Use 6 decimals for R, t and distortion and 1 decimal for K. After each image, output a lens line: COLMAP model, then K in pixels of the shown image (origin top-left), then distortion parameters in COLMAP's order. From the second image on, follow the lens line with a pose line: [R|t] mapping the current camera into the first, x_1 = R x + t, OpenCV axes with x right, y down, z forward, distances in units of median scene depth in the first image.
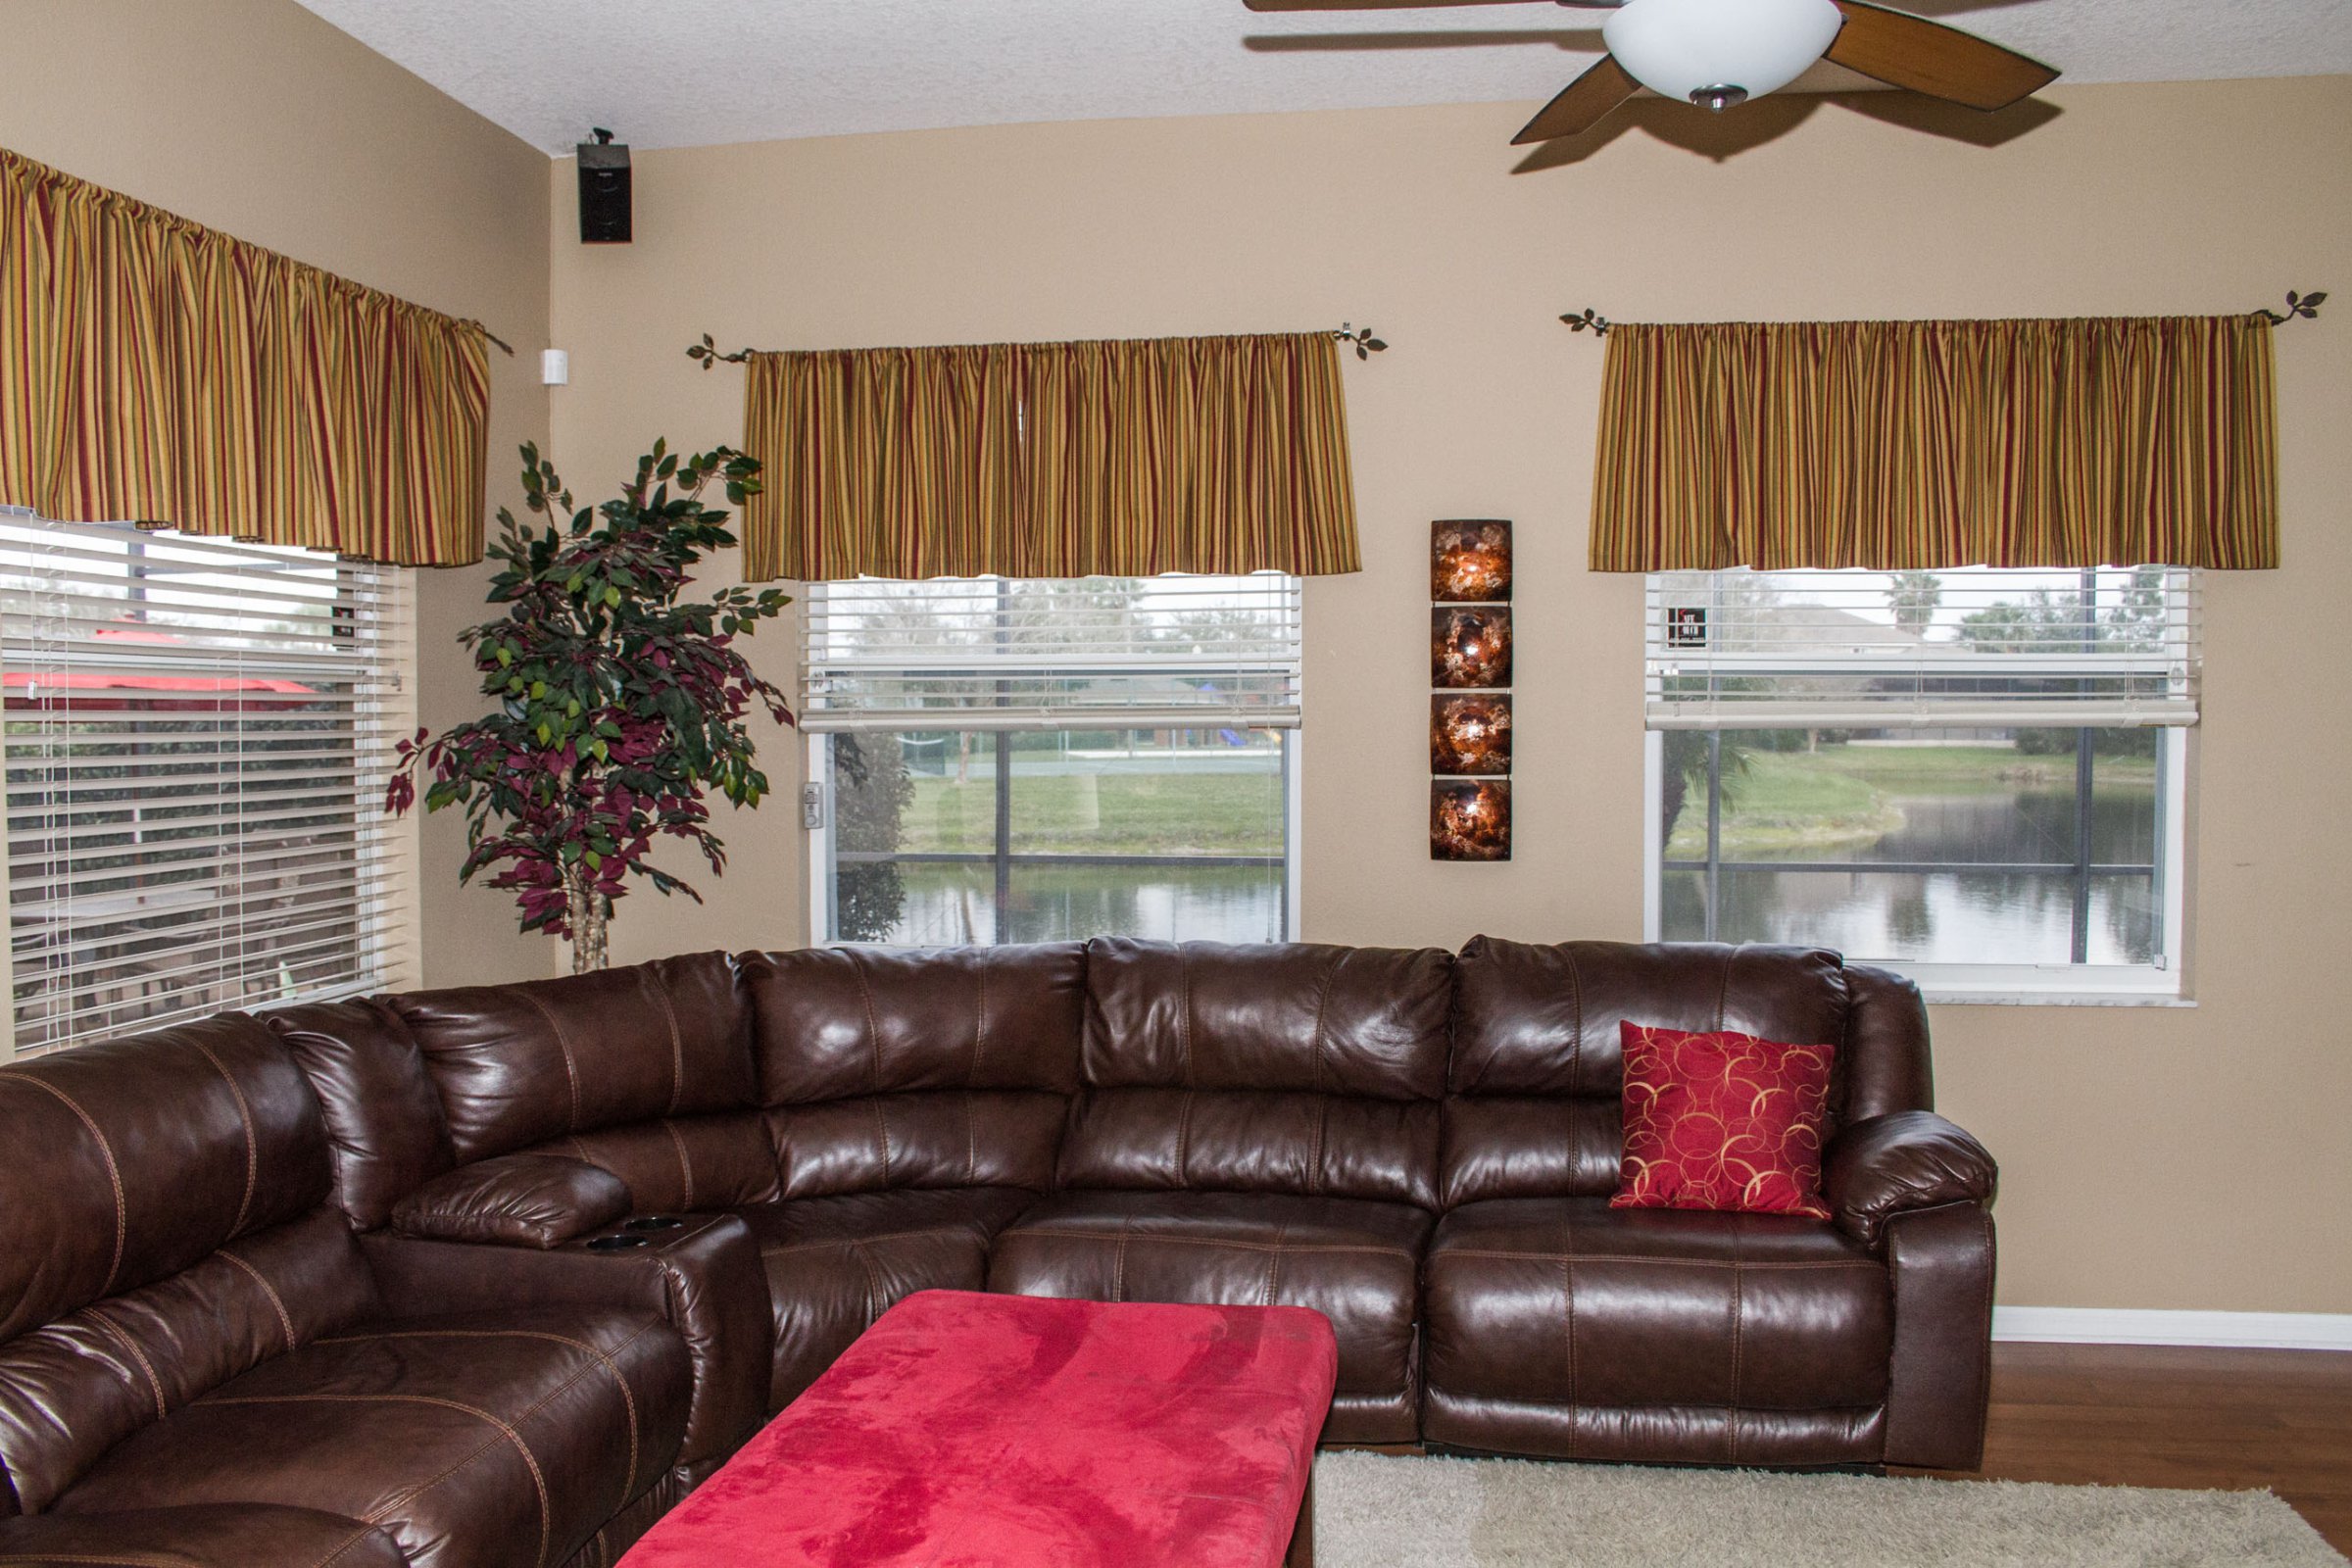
lens RADIAL K [[1936.2, 0, 1176.0], [0, 1936.2, 784.0], [0, 0, 1]] dist [-0.154219, 0.132448]
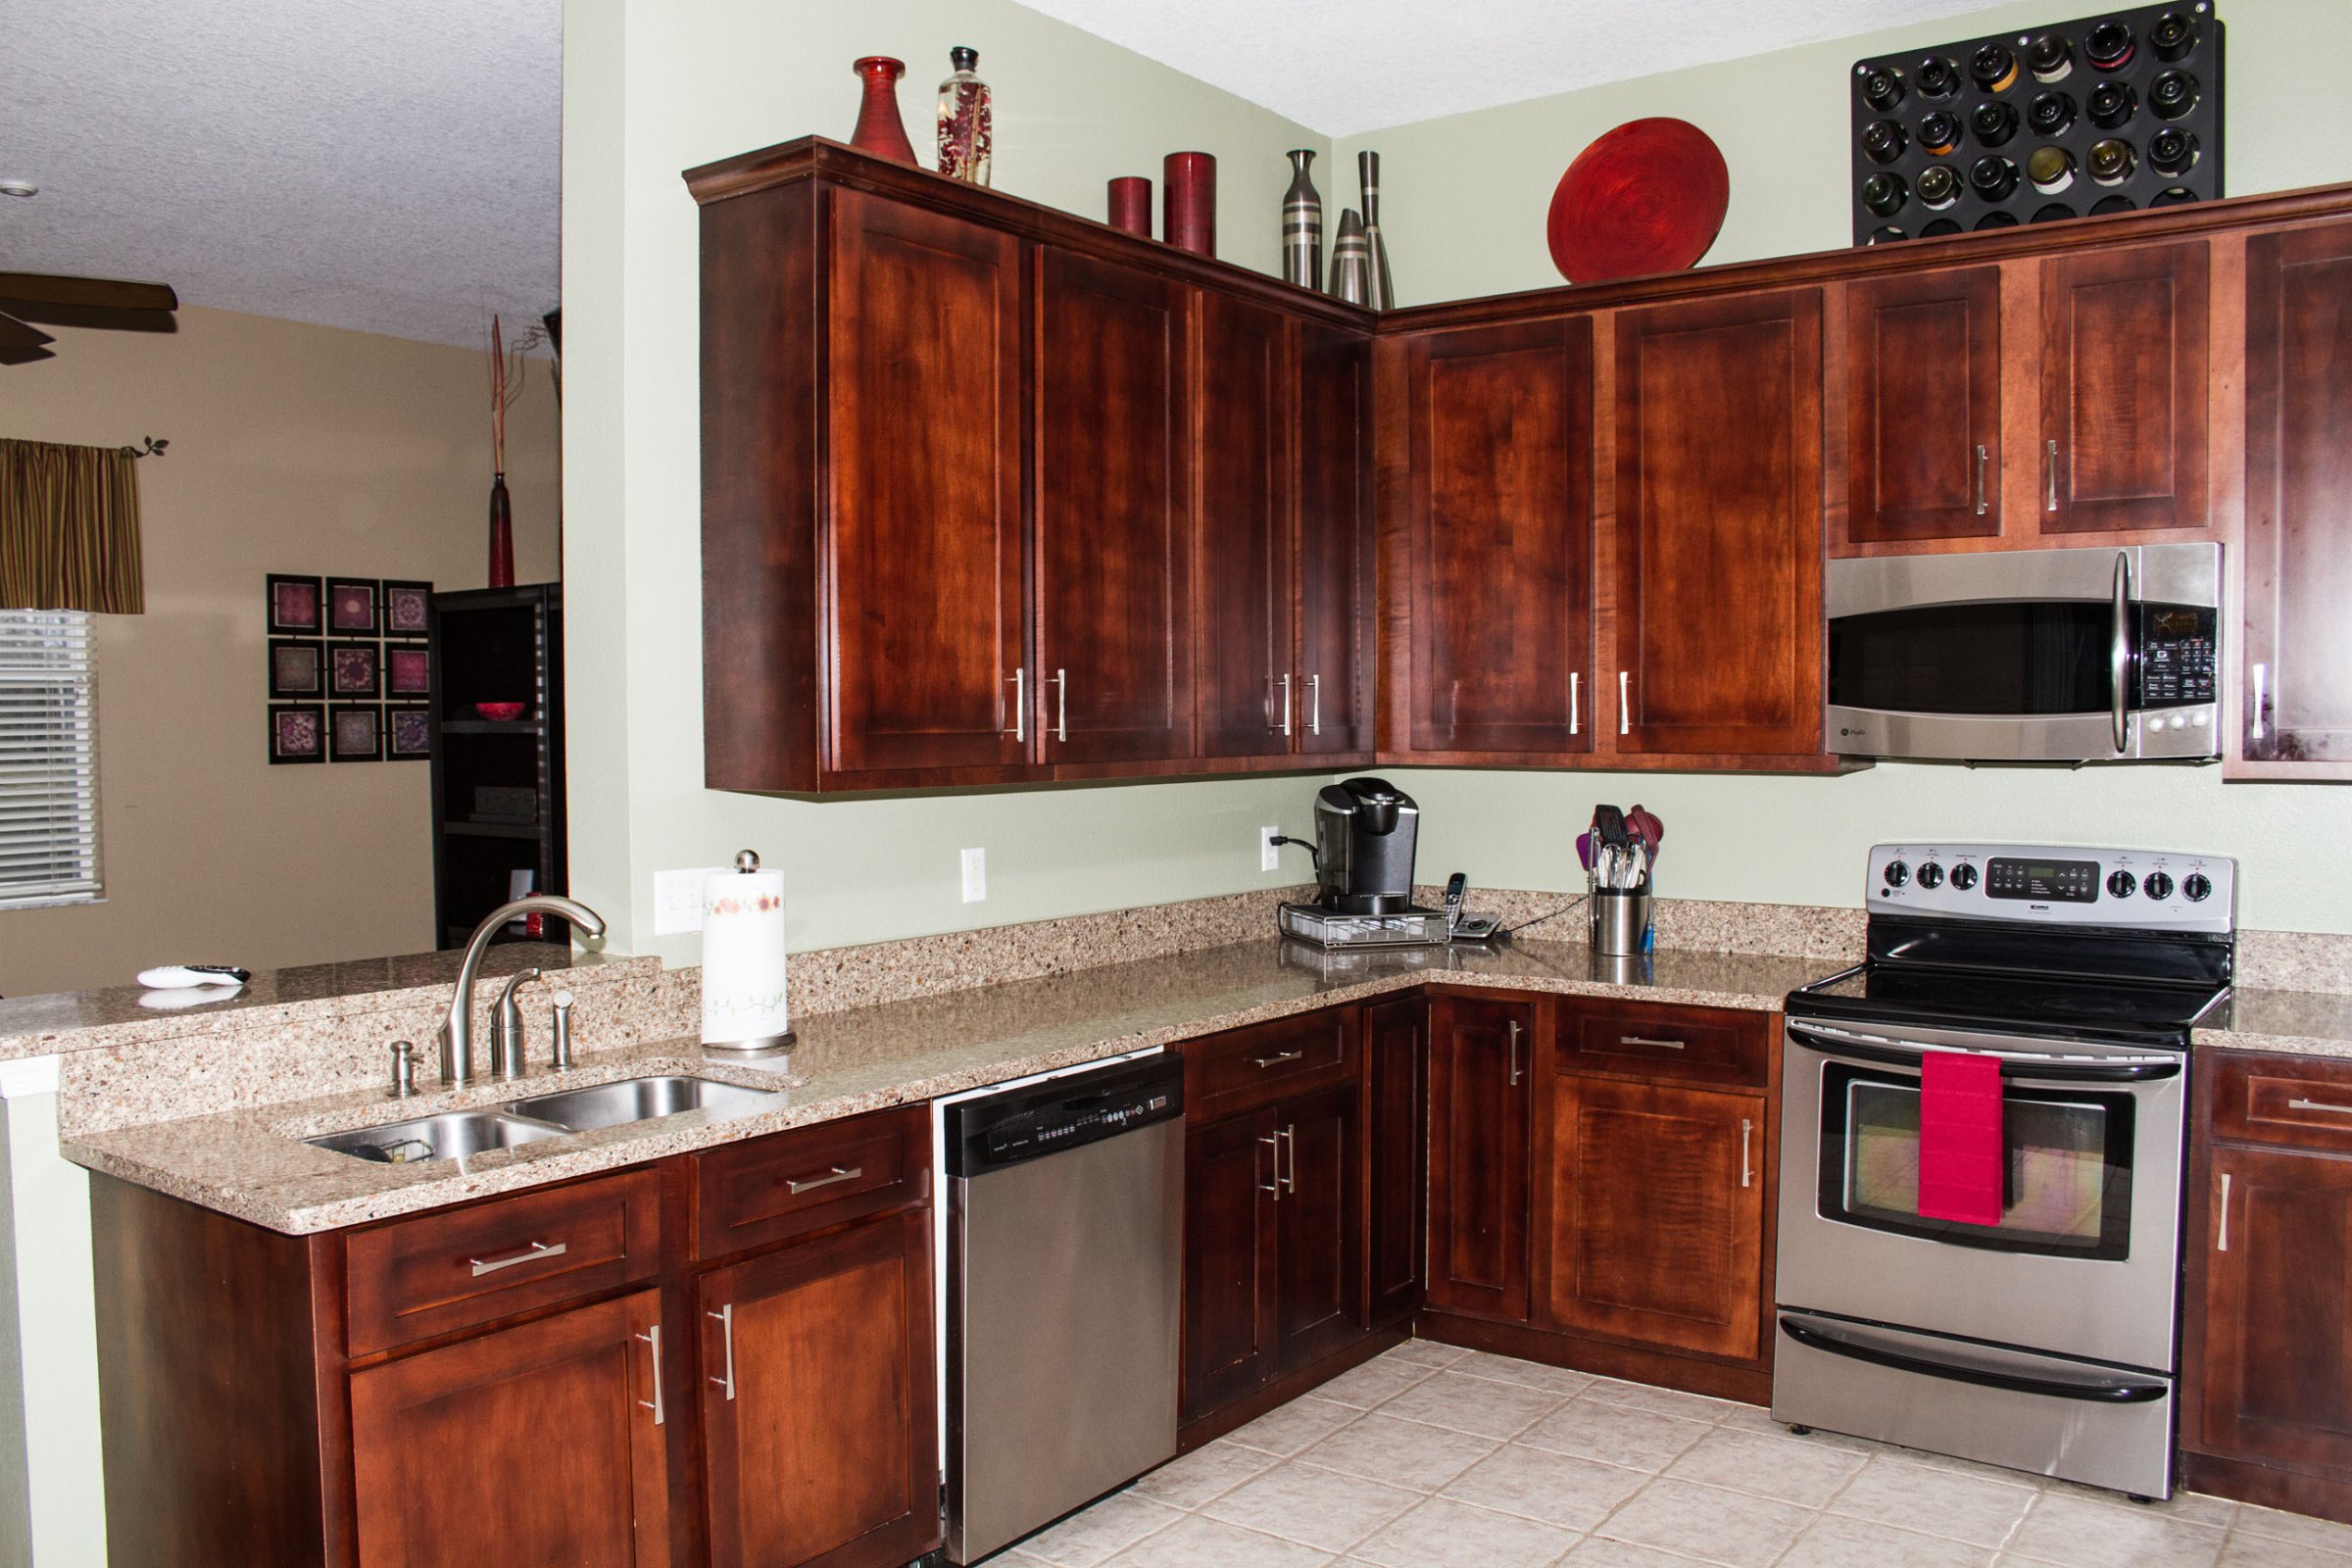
lens RADIAL K [[1936.2, 0, 1176.0], [0, 1936.2, 784.0], [0, 0, 1]] dist [-0.154219, 0.132448]
pose [[0.454999, -0.036932, 0.889726, -0.409495], [0.035460, 0.999099, 0.023338, 0.019833], [-0.889786, 0.020931, 0.455898, -0.476182]]
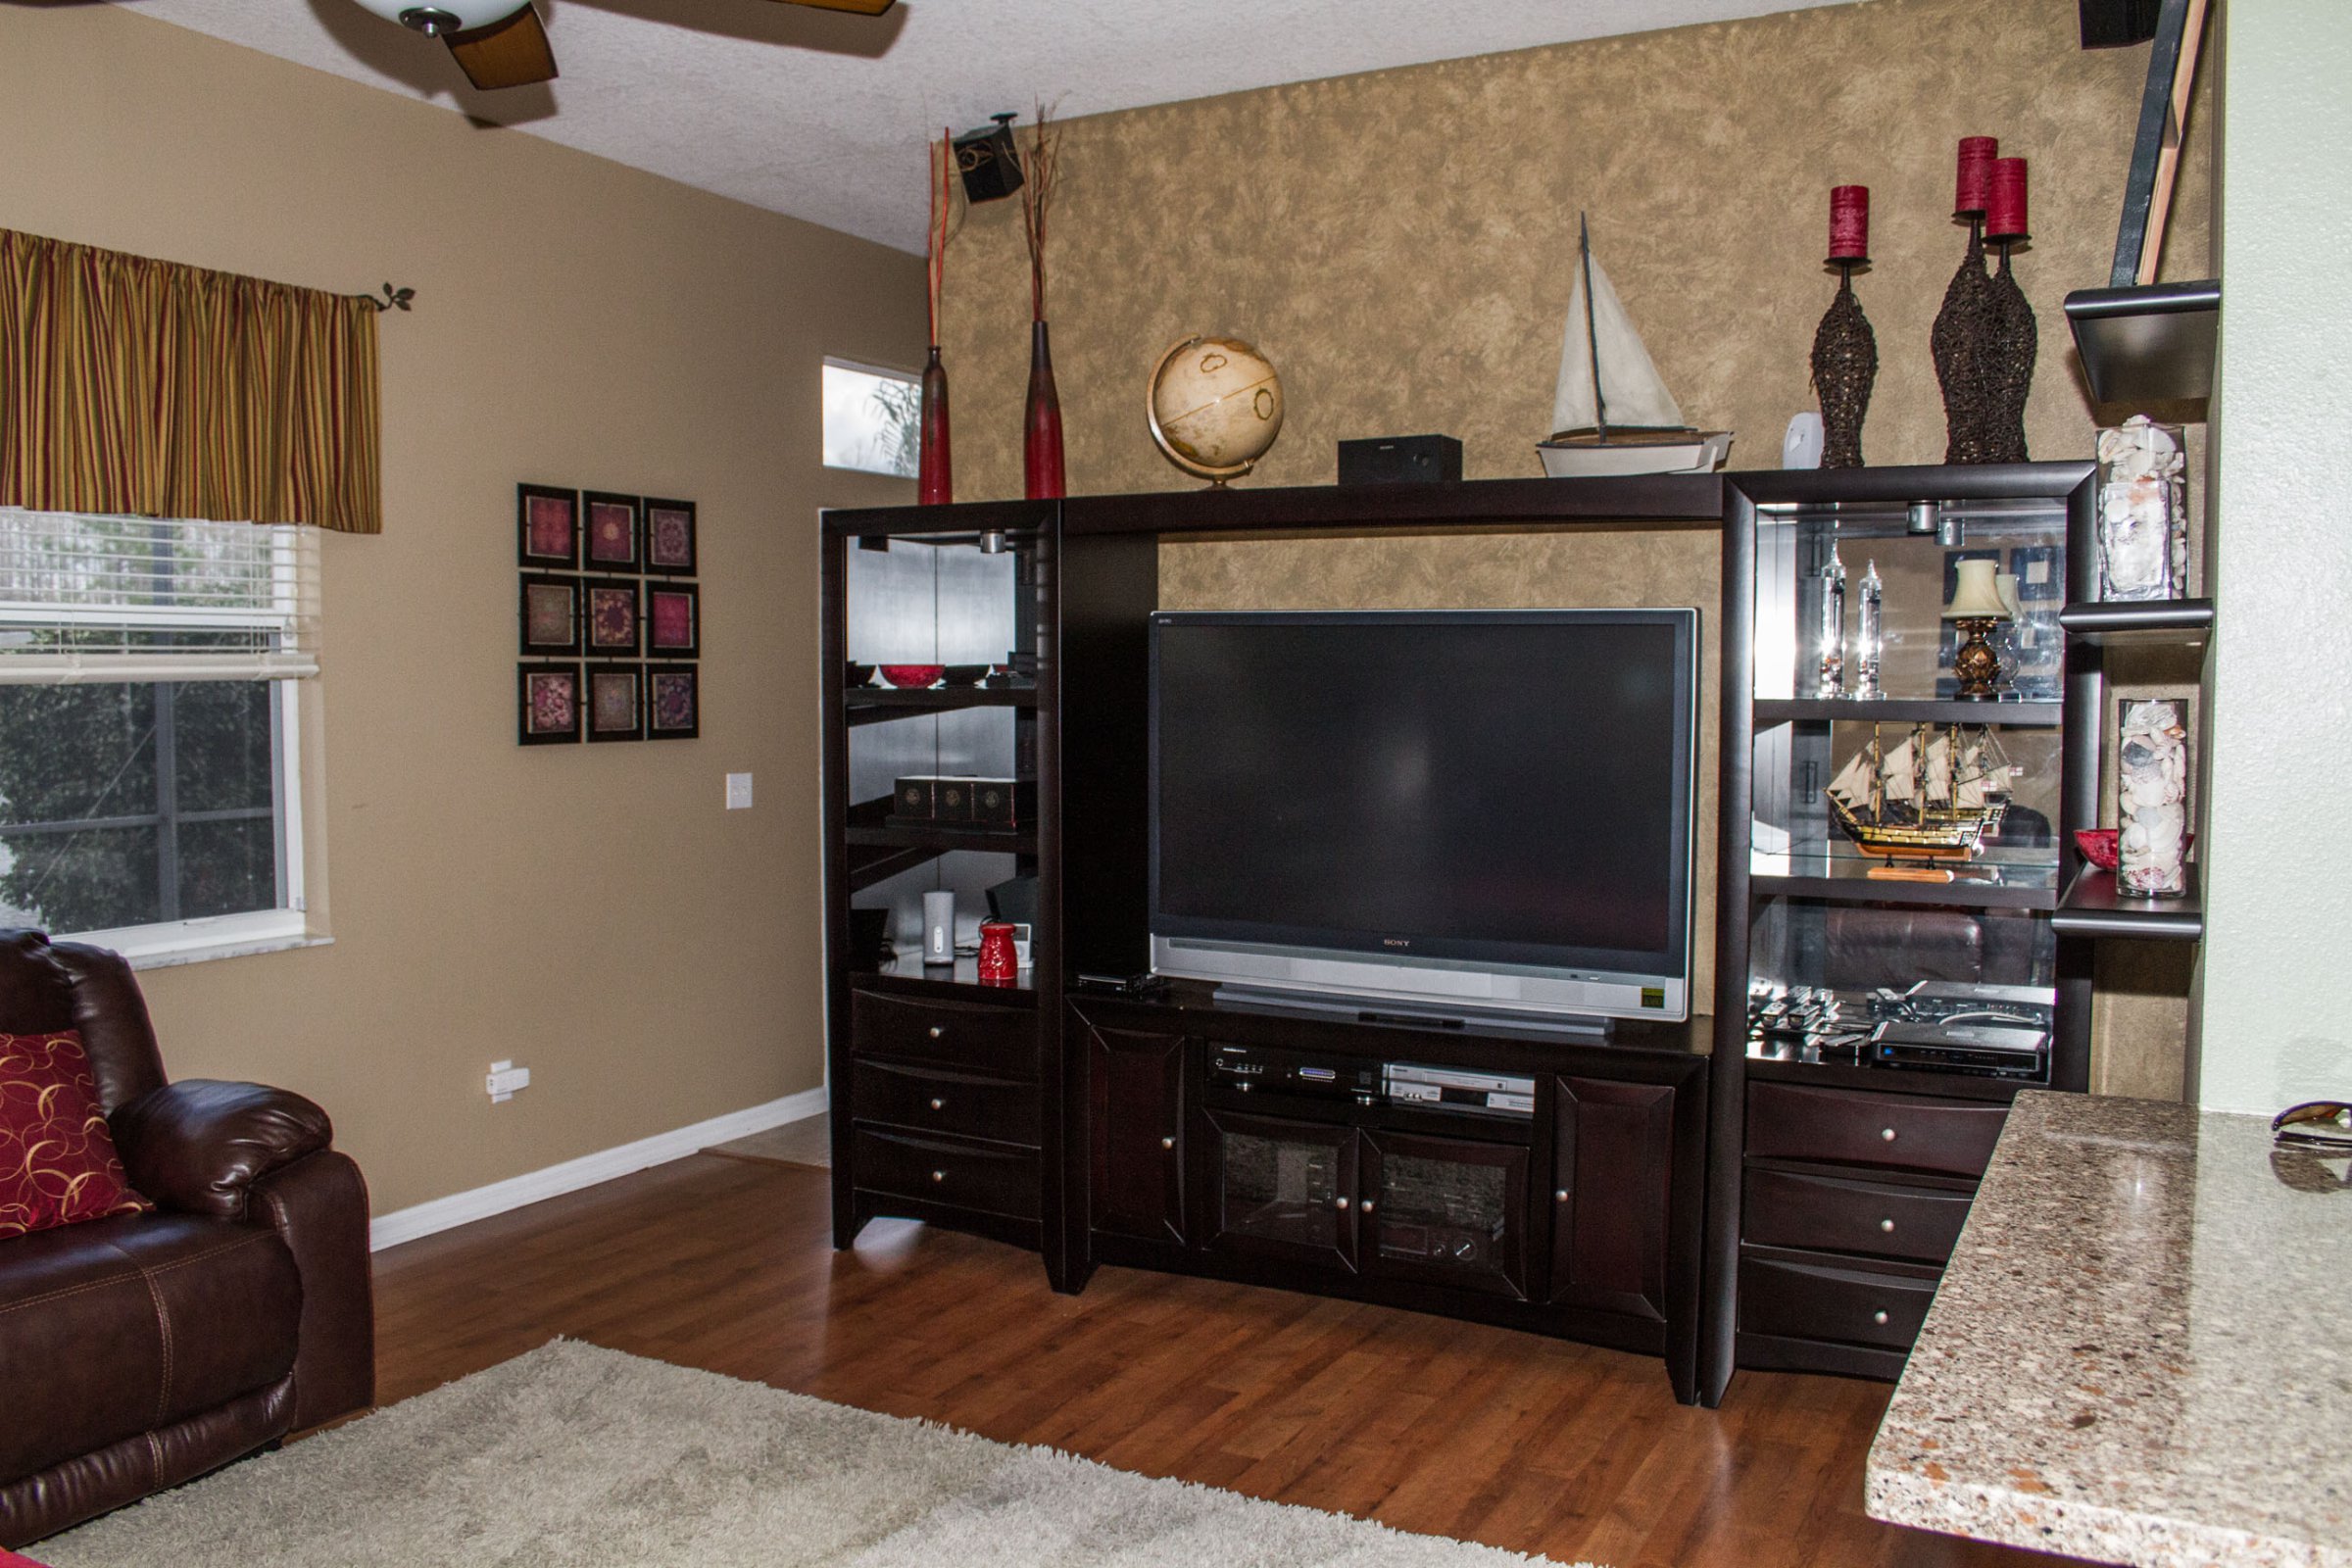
lens RADIAL K [[1936.2, 0, 1176.0], [0, 1936.2, 784.0], [0, 0, 1]] dist [-0.154219, 0.132448]
pose [[0.331677, -0.052807, 0.941914, -0.307572], [0.030917, 0.998504, 0.045093, -0.004764], [-0.942886, 0.014164, 0.332813, 0.193756]]
